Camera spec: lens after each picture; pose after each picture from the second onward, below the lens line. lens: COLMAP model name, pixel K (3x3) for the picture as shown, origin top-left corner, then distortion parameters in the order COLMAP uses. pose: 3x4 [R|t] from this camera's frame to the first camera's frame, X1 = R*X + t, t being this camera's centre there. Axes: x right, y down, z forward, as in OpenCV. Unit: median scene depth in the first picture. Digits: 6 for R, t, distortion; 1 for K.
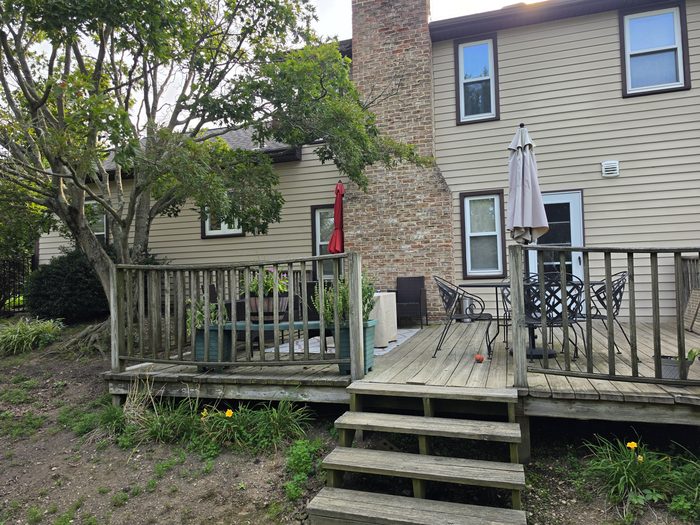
lens RADIAL K [[483.3, 0, 350.0], [0, 483.3, 262.5], [0, 0, 1]] dist [0.122344, -0.191046]
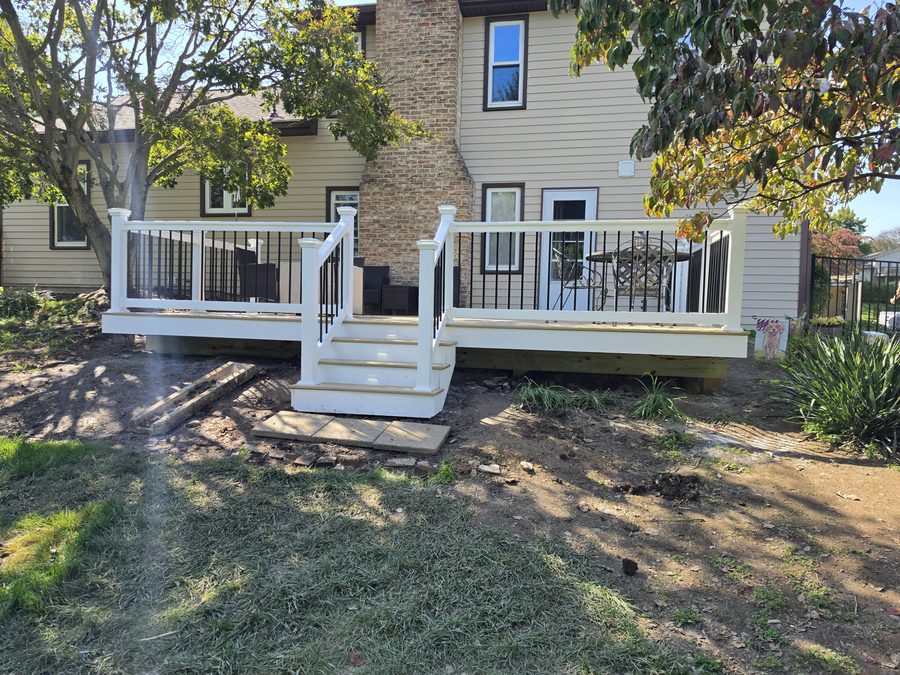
lens RADIAL K [[609.9, 0, 456.2], [0, 609.9, 329.0], [0, 0, 1]] dist [0.113300, -0.163899]
pose [[0.993480, 0.043569, 0.105351, 0.059551], [-0.052148, 0.995422, 0.080098, 0.051171], [-0.101378, -0.085070, 0.991204, -0.231448]]
